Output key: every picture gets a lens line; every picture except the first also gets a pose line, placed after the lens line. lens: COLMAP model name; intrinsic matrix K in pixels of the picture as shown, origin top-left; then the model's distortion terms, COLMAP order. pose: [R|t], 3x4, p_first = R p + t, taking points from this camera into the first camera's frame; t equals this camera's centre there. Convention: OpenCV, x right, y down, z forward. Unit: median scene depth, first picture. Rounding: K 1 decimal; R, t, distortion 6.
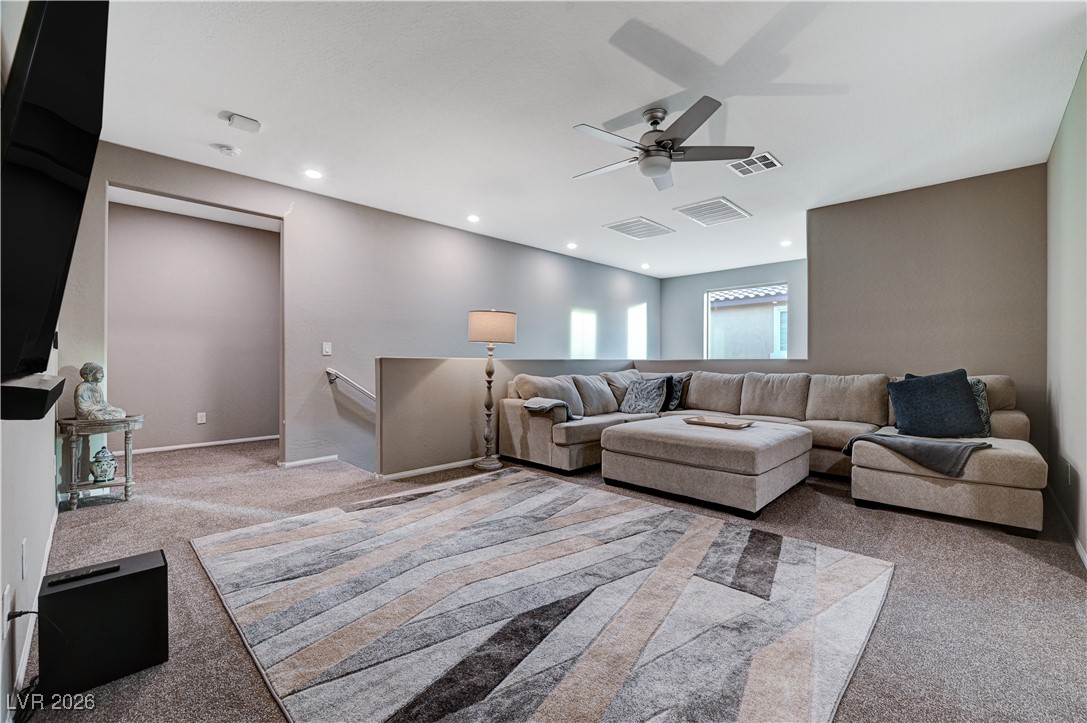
lens RADIAL K [[431.4, 0, 545.4], [0, 431.4, 360.1], [0, 0, 1]] dist [0.000585, 0.000650]
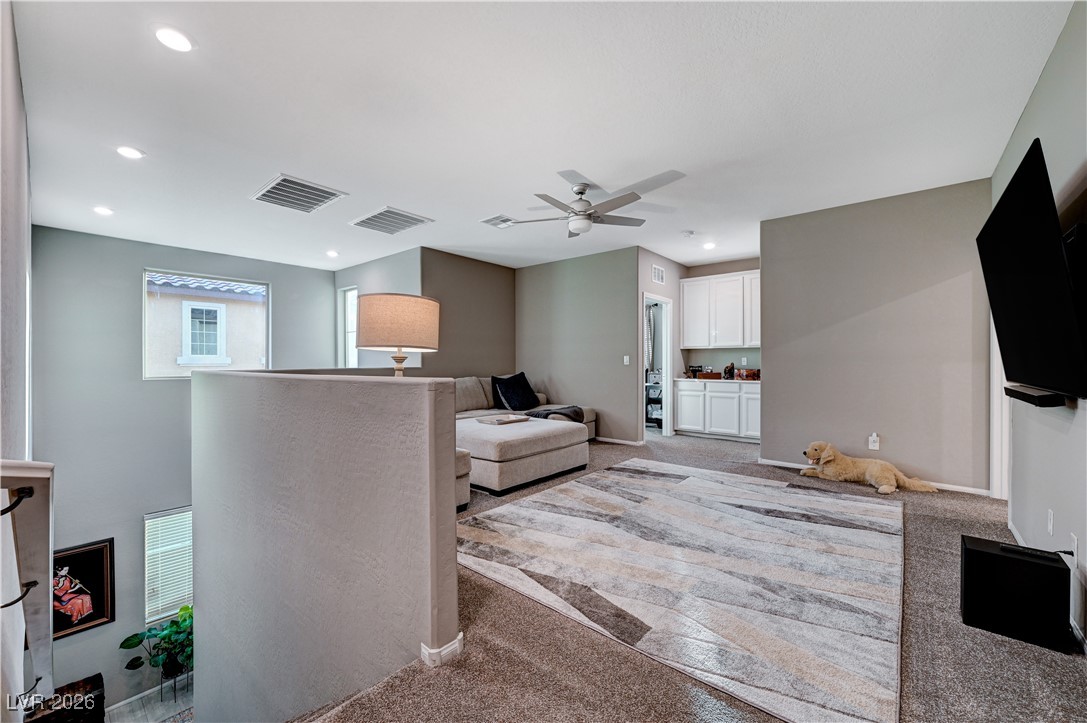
lens RADIAL K [[431.4, 0, 545.4], [0, 431.4, 360.1], [0, 0, 1]] dist [0.000585, 0.000650]
pose [[-0.064128, 0.001543, 0.997940, -0.975310], [0.001500, 0.999998, -0.001449, -0.029602], [-0.997941, 0.001404, -0.064130, 1.087380]]
